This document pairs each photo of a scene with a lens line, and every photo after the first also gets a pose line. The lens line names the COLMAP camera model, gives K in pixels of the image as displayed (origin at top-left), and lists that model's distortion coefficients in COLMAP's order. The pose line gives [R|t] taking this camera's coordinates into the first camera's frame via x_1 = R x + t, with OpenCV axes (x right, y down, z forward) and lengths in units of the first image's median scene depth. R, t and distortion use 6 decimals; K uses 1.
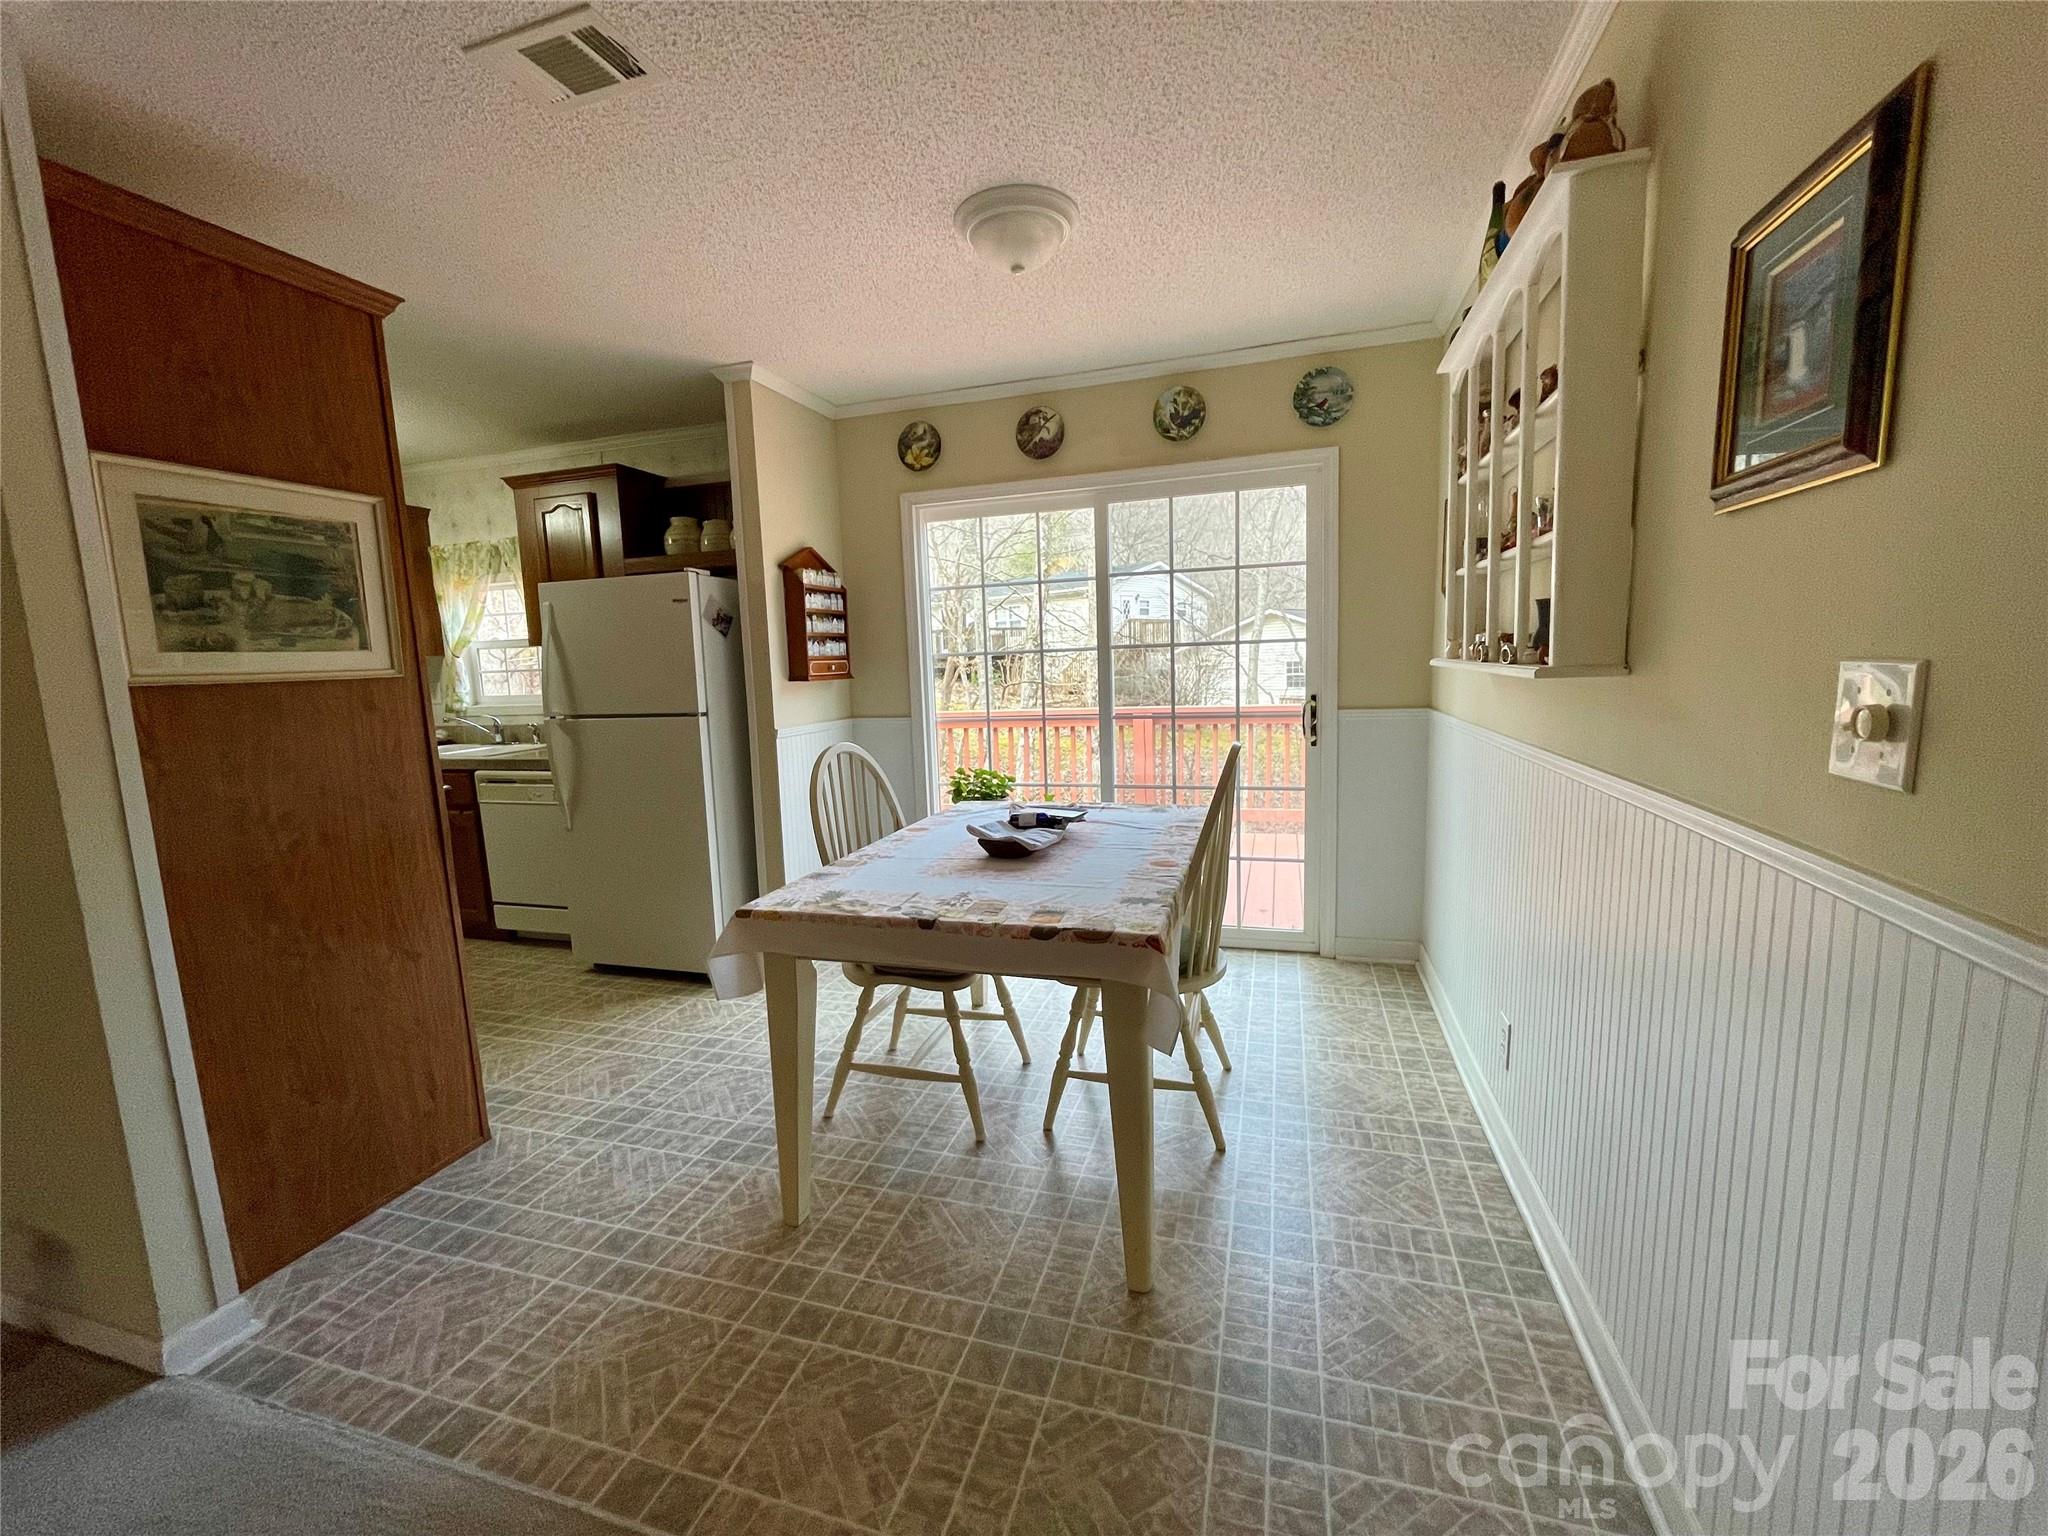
lens RADIAL K [[832.5, 0, 1024.5], [0, 832.5, 767.2], [0, 0, 1]] dist [0.000519, -0.000798]
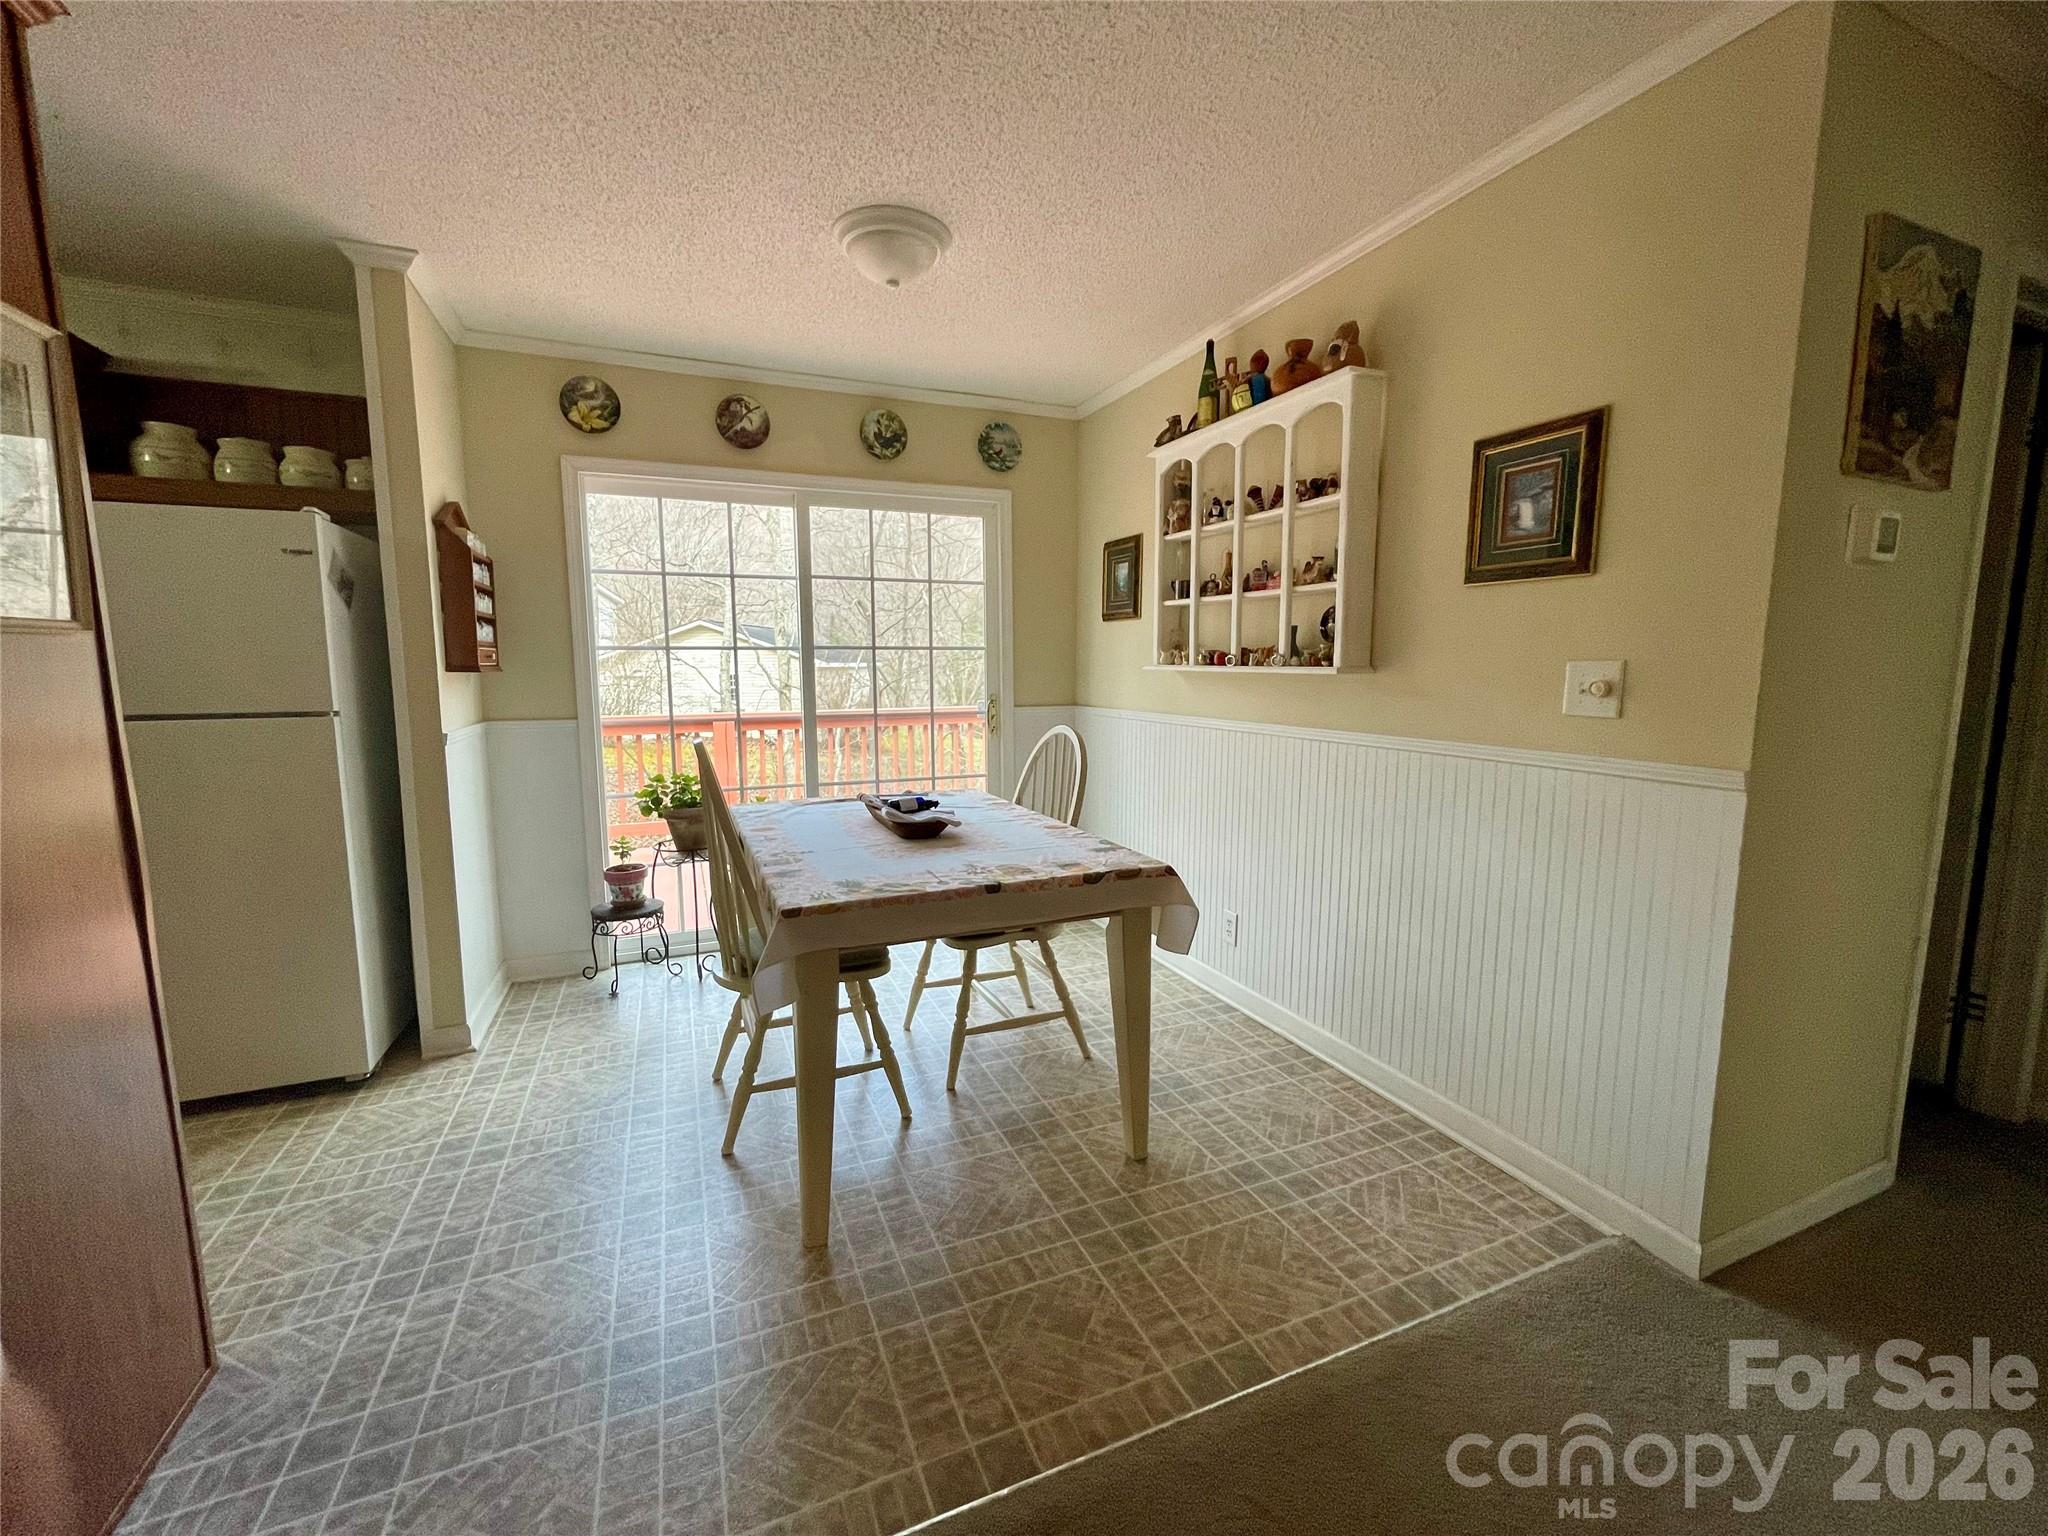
lens RADIAL K [[832.5, 0, 1026.0], [0, 832.5, 765.2], [0, 0, 1]] dist [0.000519, -0.000798]
pose [[0.763615, -0.045892, 0.644039, -0.391891], [0.058462, 0.998288, 0.001818, 0.014157], [-0.643019, 0.036263, 0.764991, 0.067831]]
